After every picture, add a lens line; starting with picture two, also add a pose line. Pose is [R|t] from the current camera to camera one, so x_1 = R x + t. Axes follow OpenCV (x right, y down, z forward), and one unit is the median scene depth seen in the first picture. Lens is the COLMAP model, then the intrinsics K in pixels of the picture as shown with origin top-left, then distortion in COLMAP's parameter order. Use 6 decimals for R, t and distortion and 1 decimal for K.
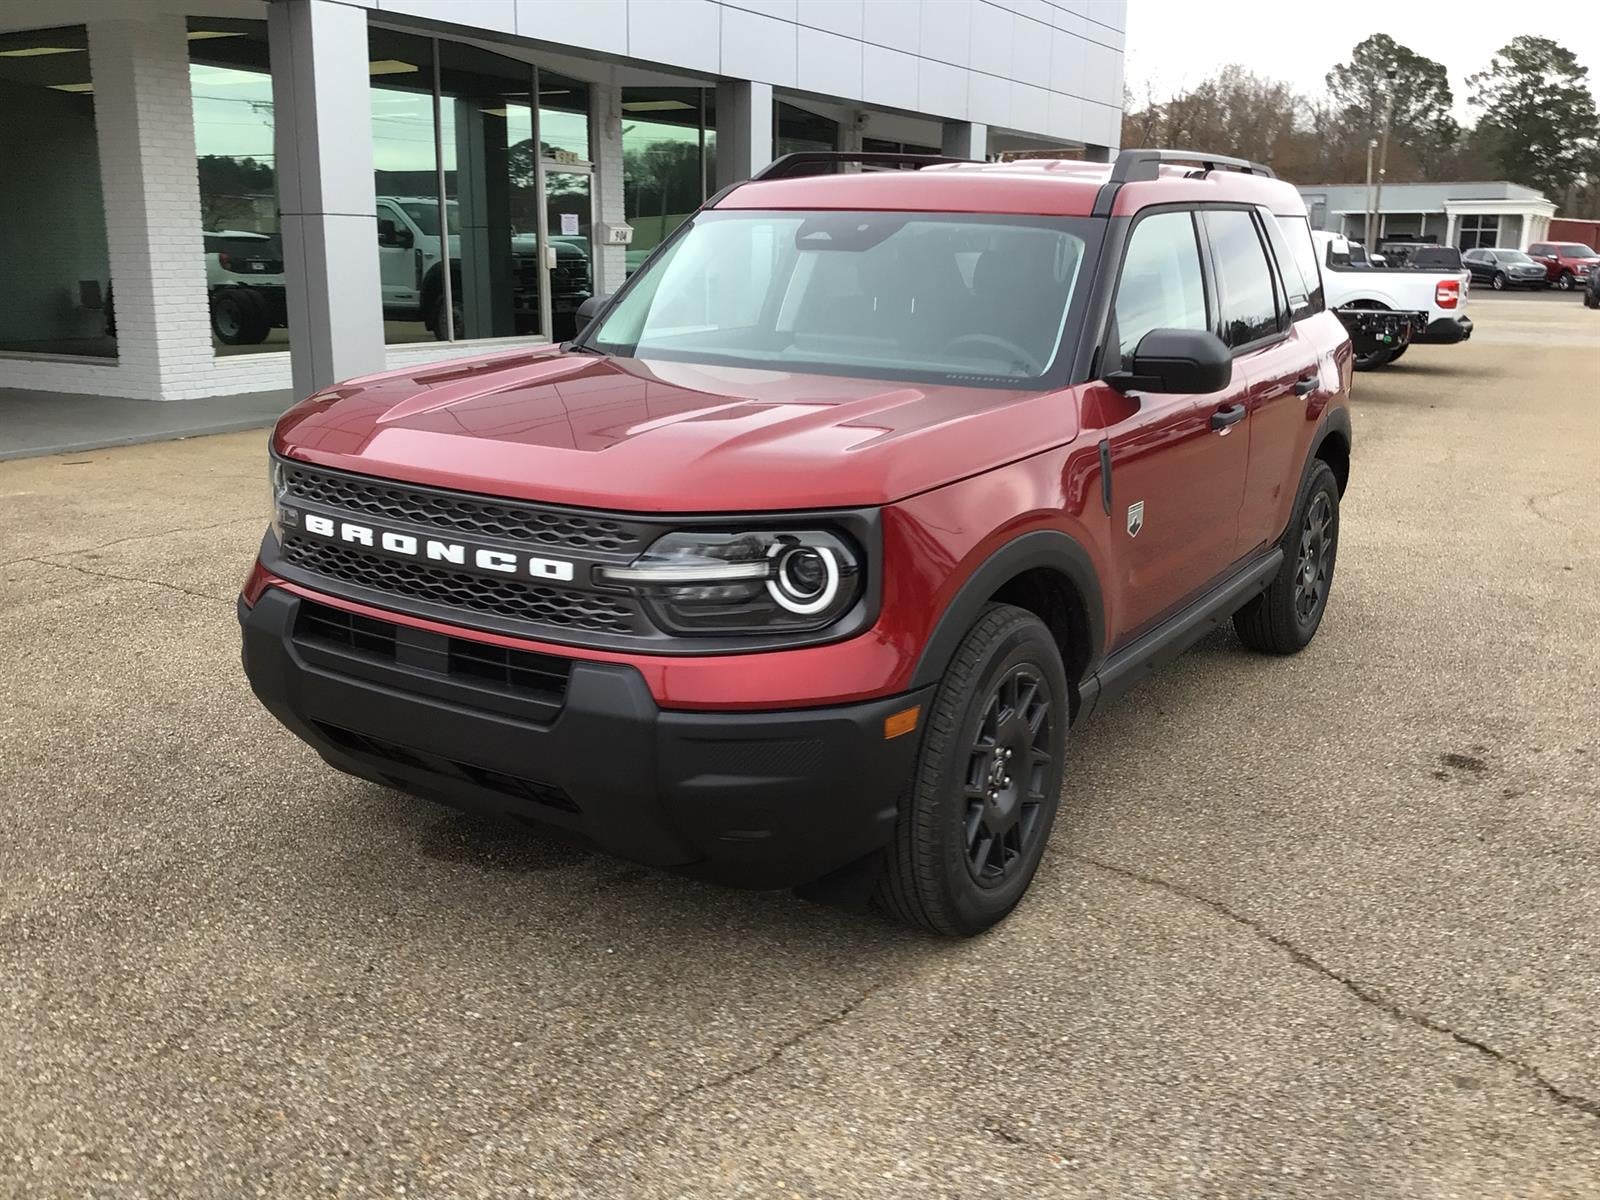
lens RADIAL K [[1419.4, 0, 808.3], [0, 1419.4, 581.8], [0, 0, 1]] dist [0.068488, -0.126837]
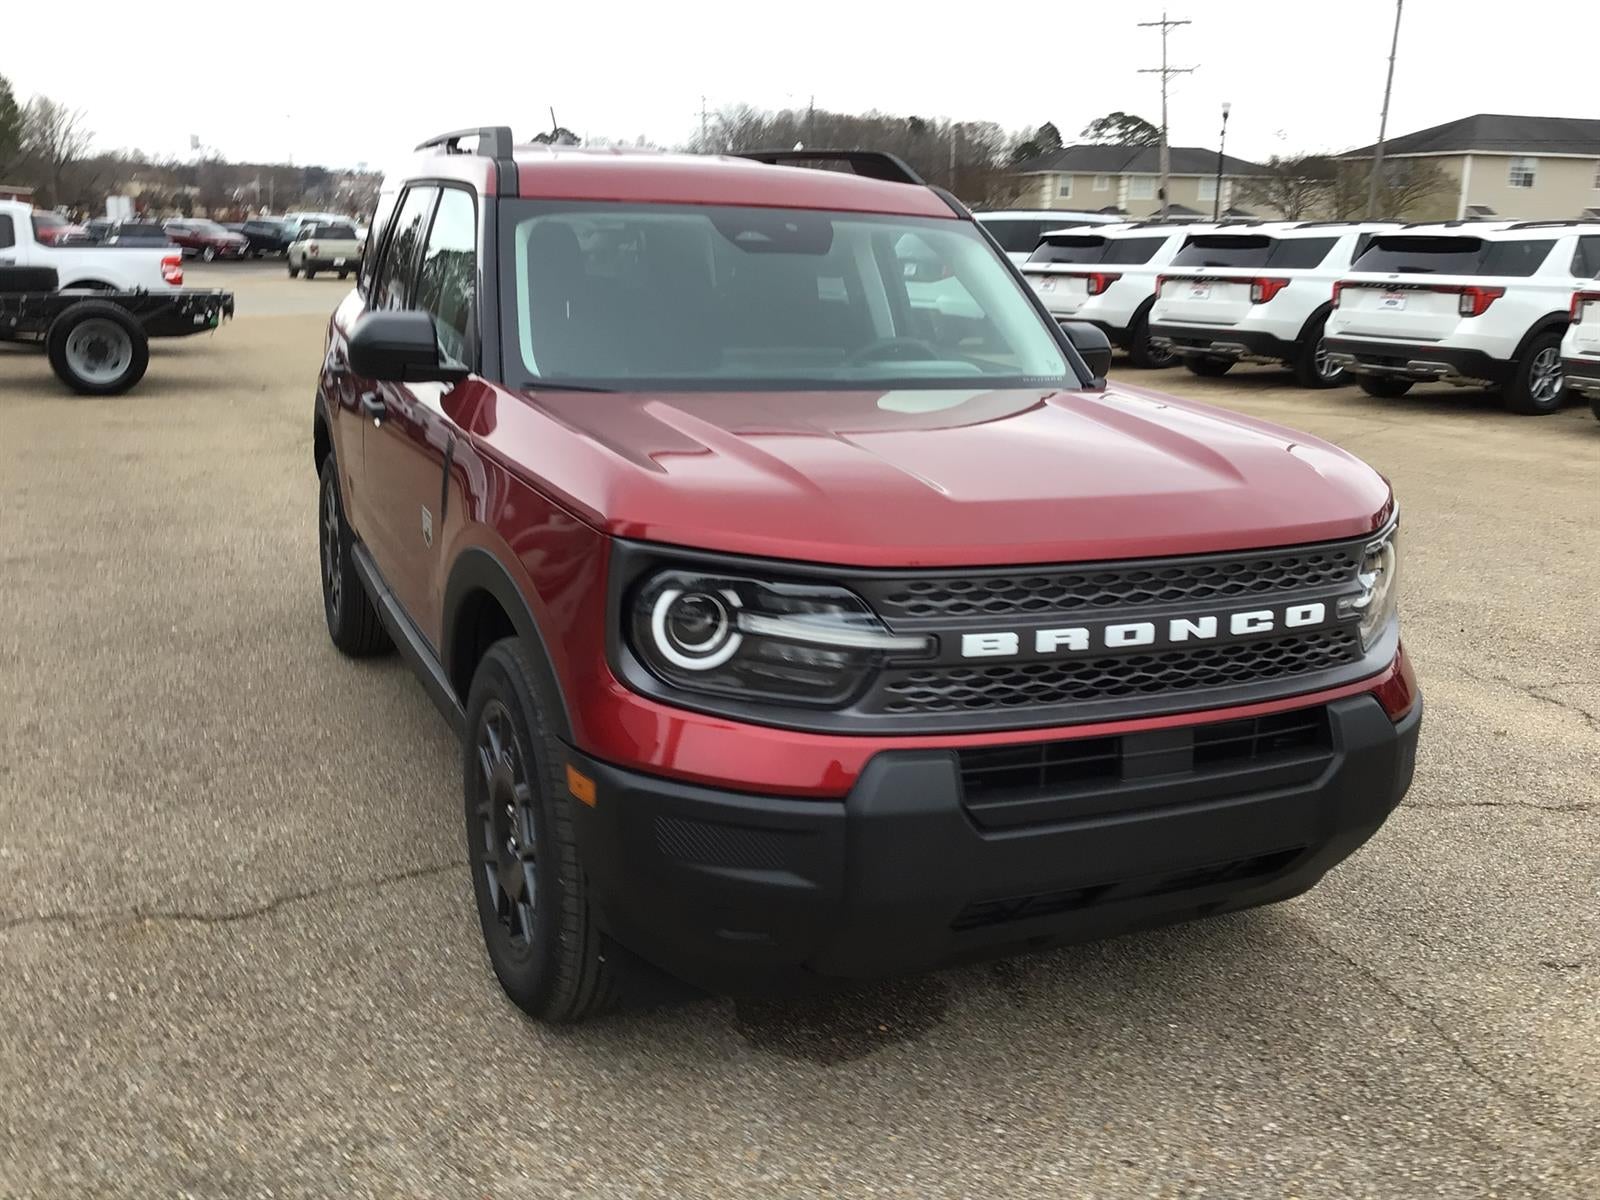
lens RADIAL K [[1458.6, 0, 811.9], [0, 1458.6, 598.8], [0, 0, 1]] dist [0.071613, -0.132273]
pose [[0.550078, -0.202528, 0.810183, -1.014316], [0.181876, 0.975914, 0.120471, -0.172873], [-0.815068, 0.081084, 0.573664, 0.642308]]
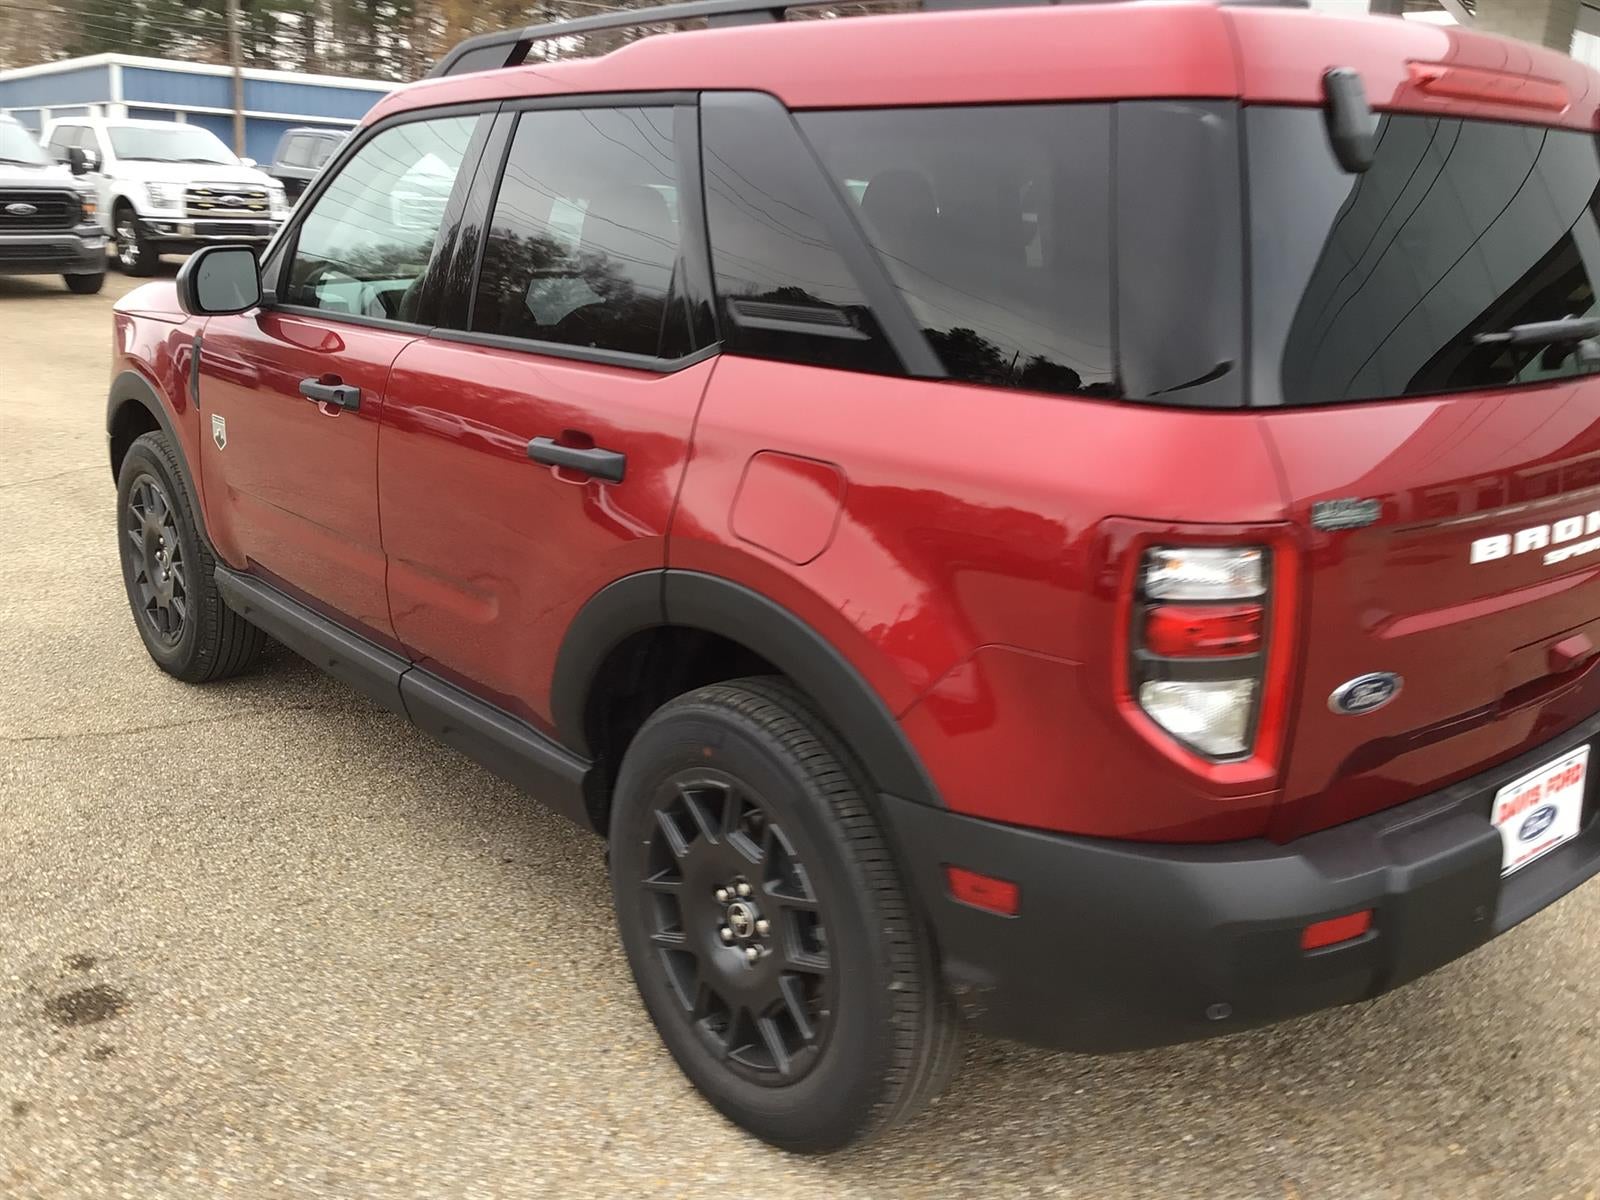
lens RADIAL K [[1458.6, 0, 811.9], [0, 1458.6, 598.8], [0, 0, 1]] dist [0.071613, -0.132273]
pose [[-0.297006, 0.225141, -0.927954, 1.353981], [-0.260012, 0.916015, 0.305466, -0.450467], [0.918793, 0.332004, -0.213522, 2.031965]]
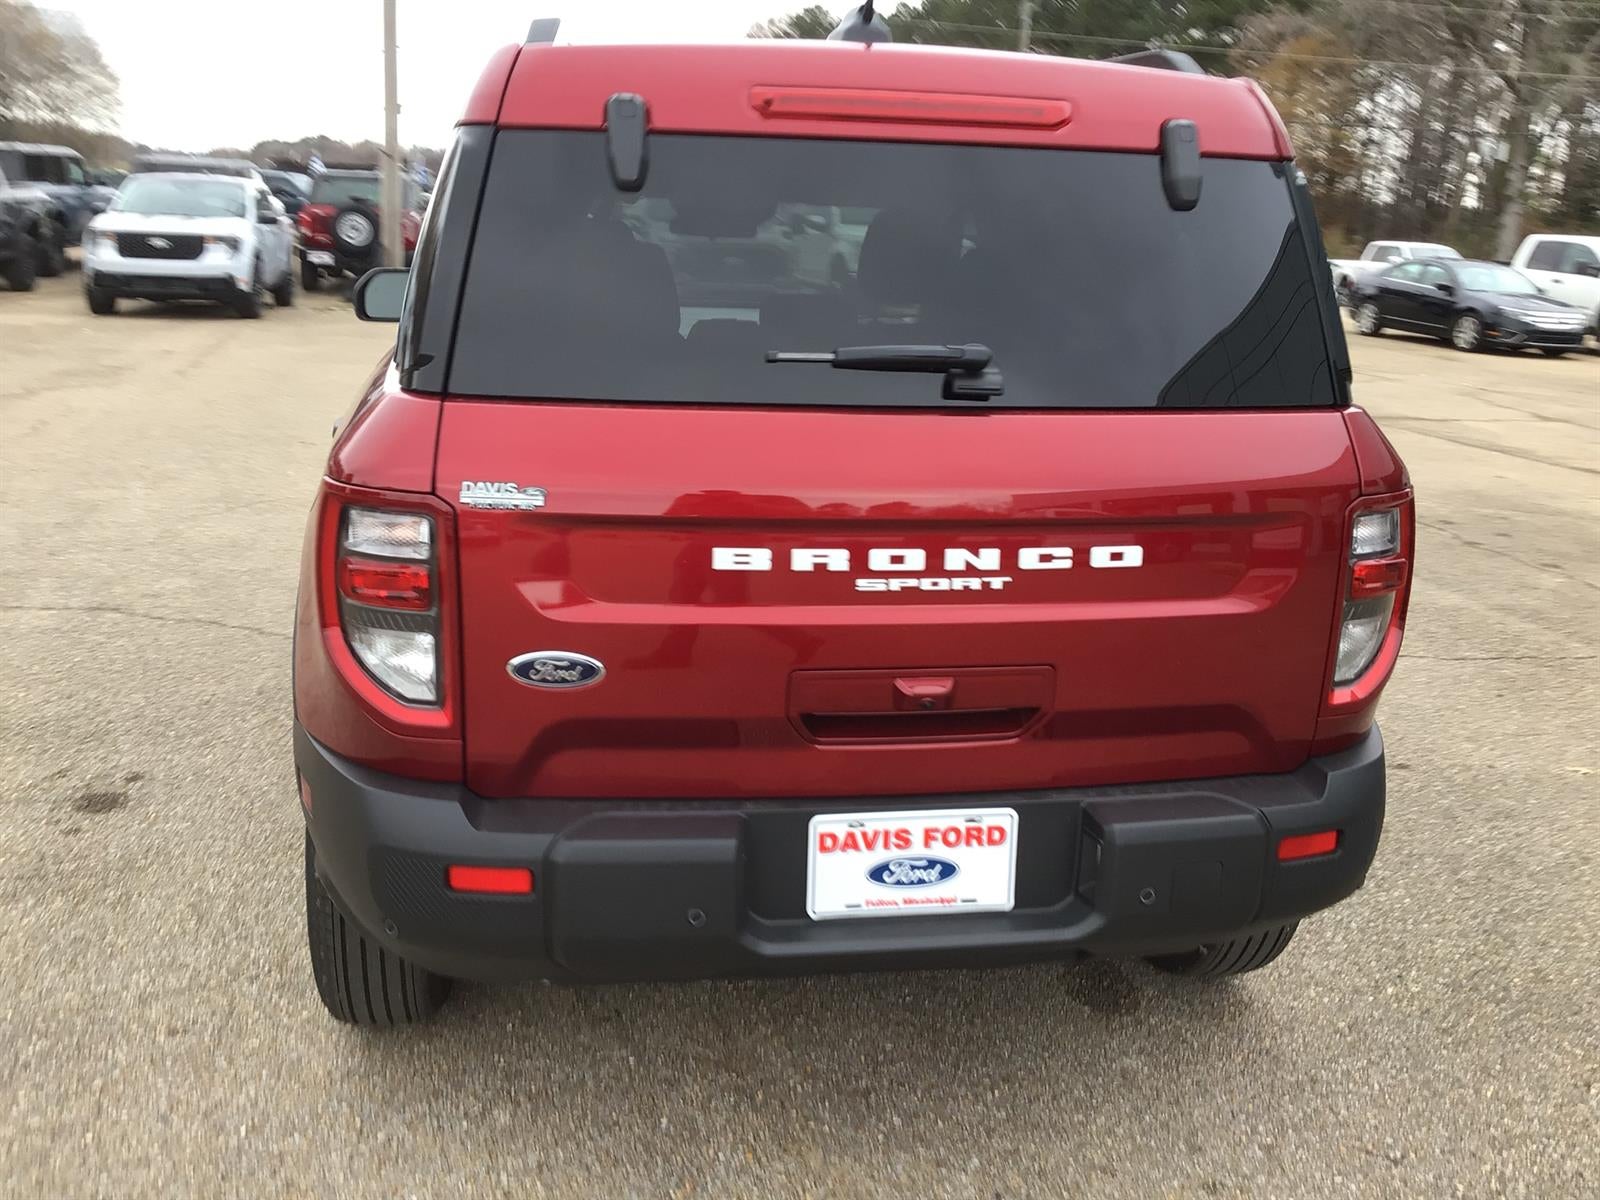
lens RADIAL K [[1474.5, 0, 762.3], [0, 1474.5, 581.4], [0, 0, 1]] dist [0.070038, -0.121769]
pose [[-0.753232, 0.109717, -0.648540, 1.069987], [-0.203060, 0.899040, 0.387935, -0.604316], [0.625627, 0.423898, -0.654906, 2.624784]]
